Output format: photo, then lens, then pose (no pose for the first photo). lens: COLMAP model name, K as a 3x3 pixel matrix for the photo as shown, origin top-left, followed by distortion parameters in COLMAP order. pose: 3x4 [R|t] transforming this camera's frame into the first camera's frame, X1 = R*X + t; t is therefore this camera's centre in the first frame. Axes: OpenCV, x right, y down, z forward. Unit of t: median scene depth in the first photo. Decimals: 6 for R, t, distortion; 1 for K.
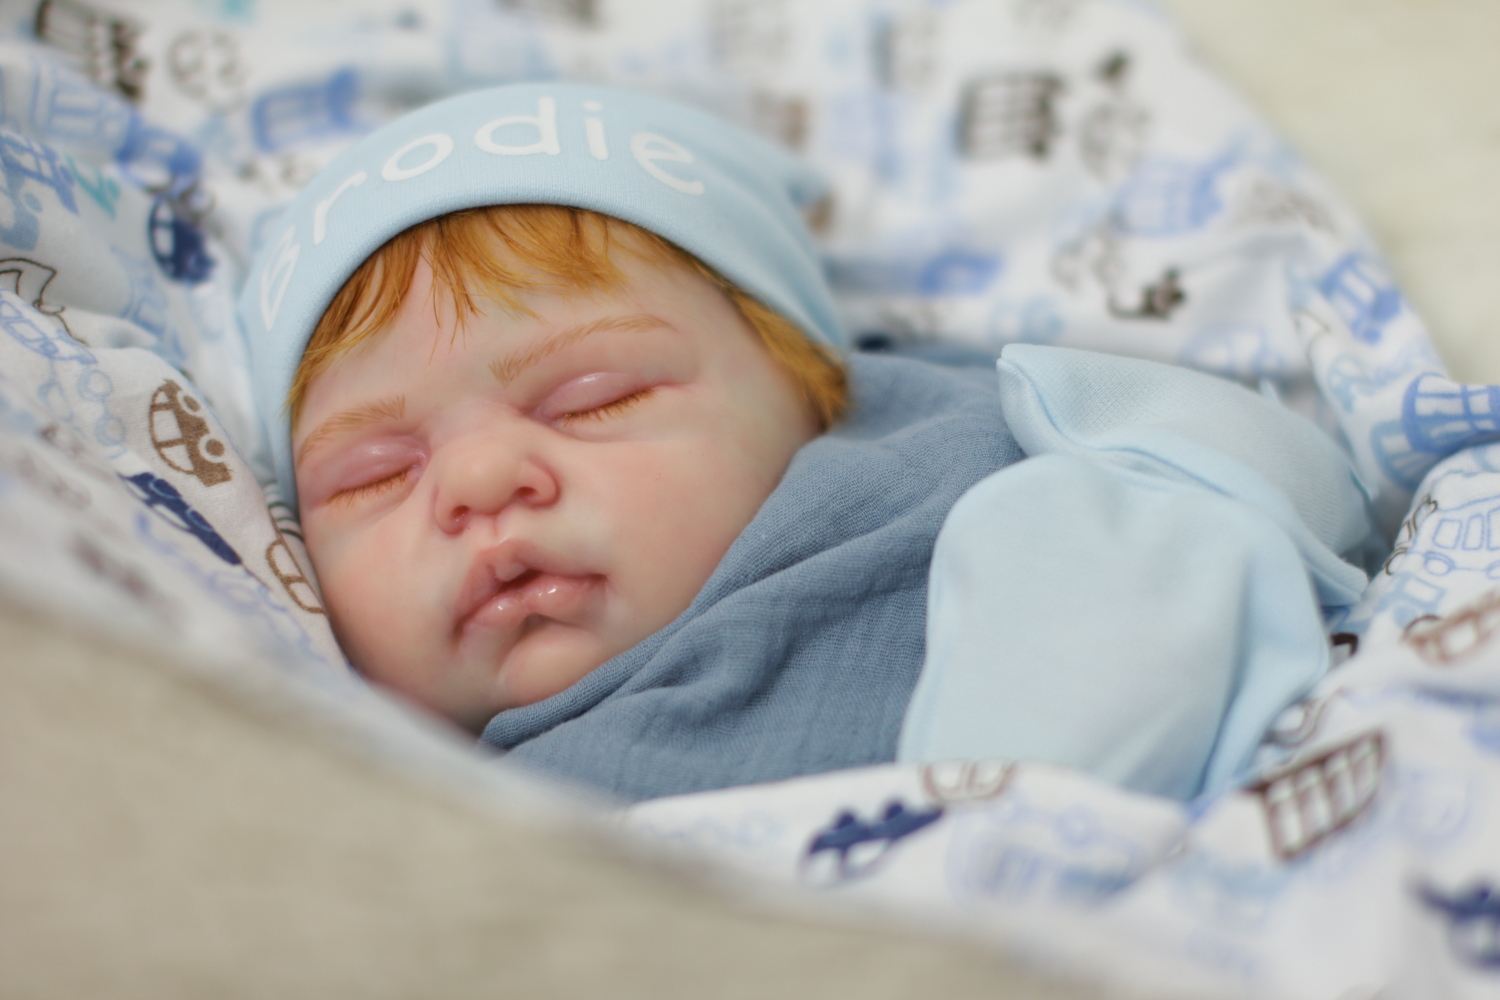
lens RADIAL K [[3412.1, 0, 750.0], [0, 3412.1, 500.0], [0, 0, 1]] dist [-0.147964, -0.128747]
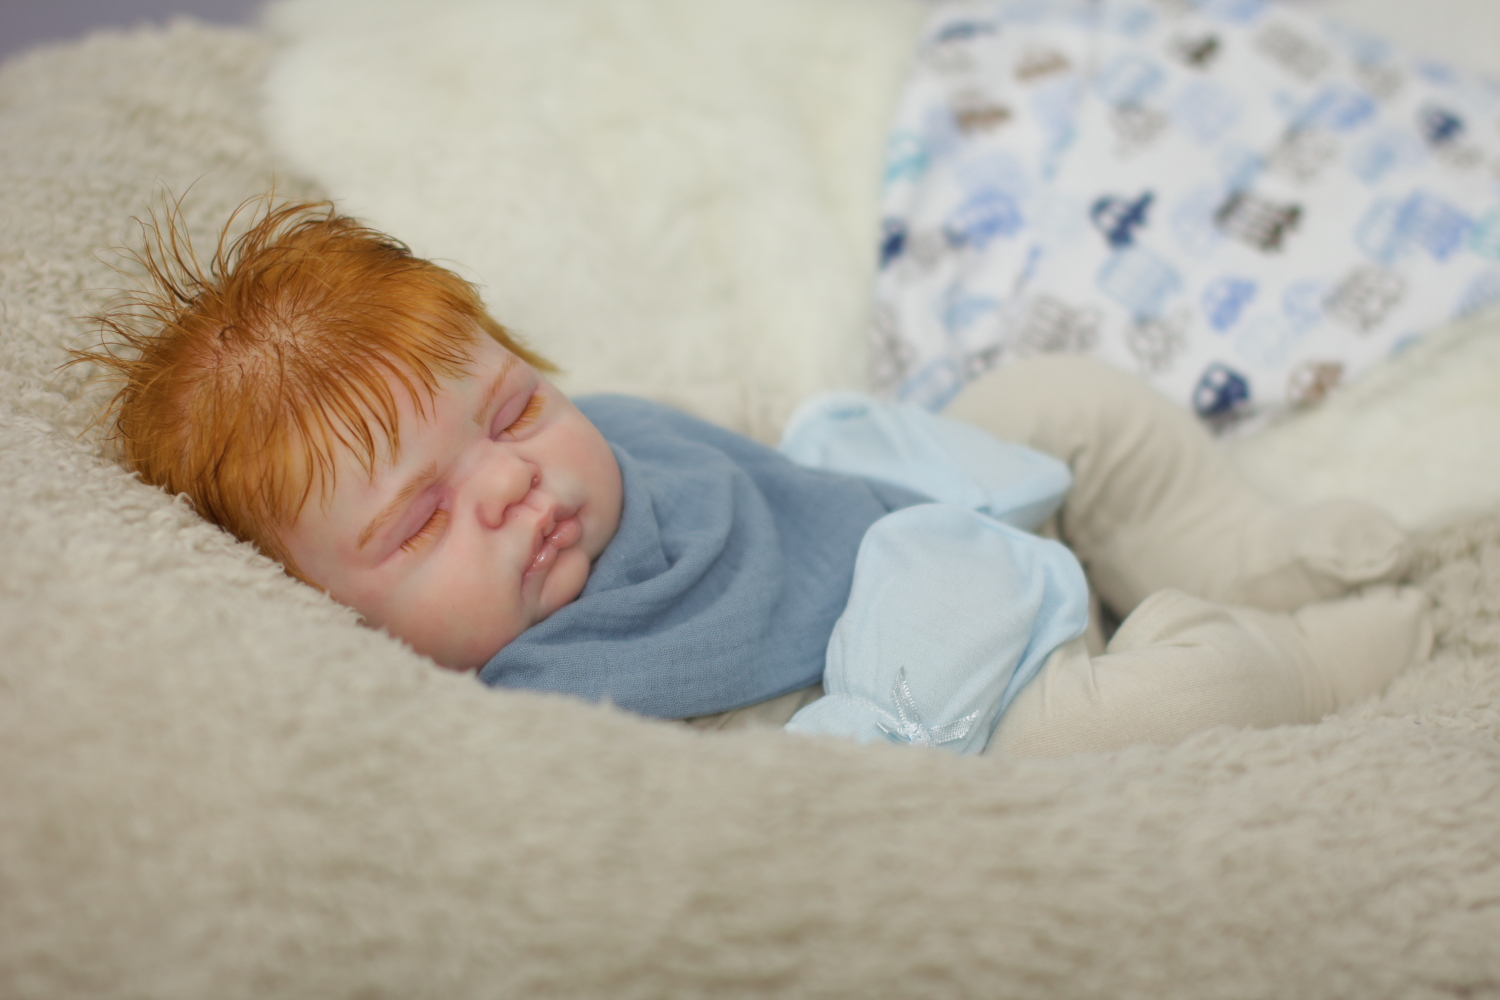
lens RADIAL K [[3370.2, 0, 750.0], [0, 3370.2, 500.0], [0, 0, 1]] dist [-0.149784, 0.179734]
pose [[0.591852, -0.408954, 0.694599, -1.073140], [0.383347, 0.900851, 0.203746, -0.268058], [-0.709053, 0.145685, 0.689942, -0.141193]]
